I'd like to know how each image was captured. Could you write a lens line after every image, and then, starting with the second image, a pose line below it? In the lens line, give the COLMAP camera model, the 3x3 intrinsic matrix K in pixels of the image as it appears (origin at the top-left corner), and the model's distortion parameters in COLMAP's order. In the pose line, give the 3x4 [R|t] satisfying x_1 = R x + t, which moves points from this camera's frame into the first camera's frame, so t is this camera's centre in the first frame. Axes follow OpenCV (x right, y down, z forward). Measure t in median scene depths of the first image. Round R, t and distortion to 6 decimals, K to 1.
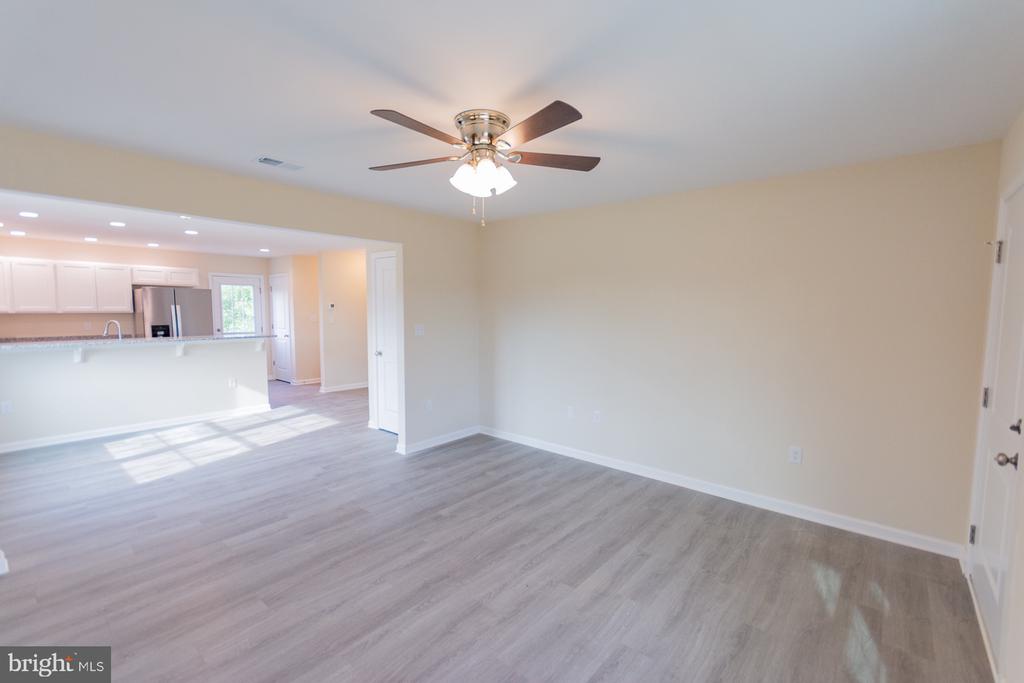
lens RADIAL K [[462.6, 0, 513.7], [0, 462.6, 348.2], [0, 0, 1]] dist [0.013353, -0.003674]
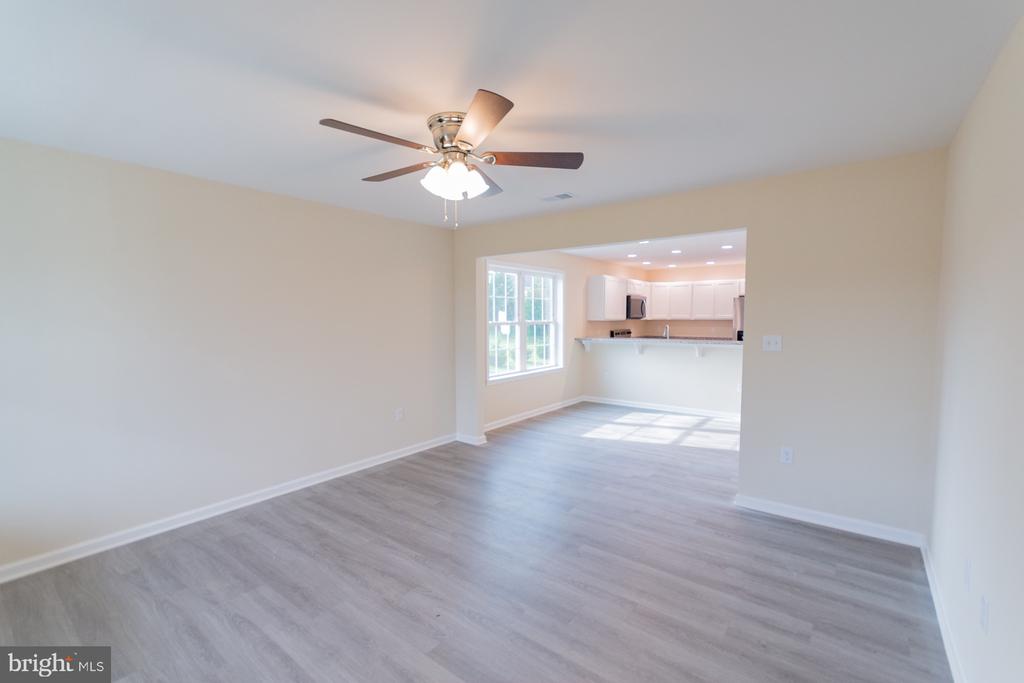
lens RADIAL K [[462.6, 0, 510.1], [0, 462.6, 339.7], [0, 0, 1]] dist [0.013353, -0.003674]
pose [[0.007232, 0.040843, -0.999139, 0.394624], [-0.078570, 0.996100, 0.040150, -0.030864], [0.996882, 0.078212, 0.010413, 0.470345]]
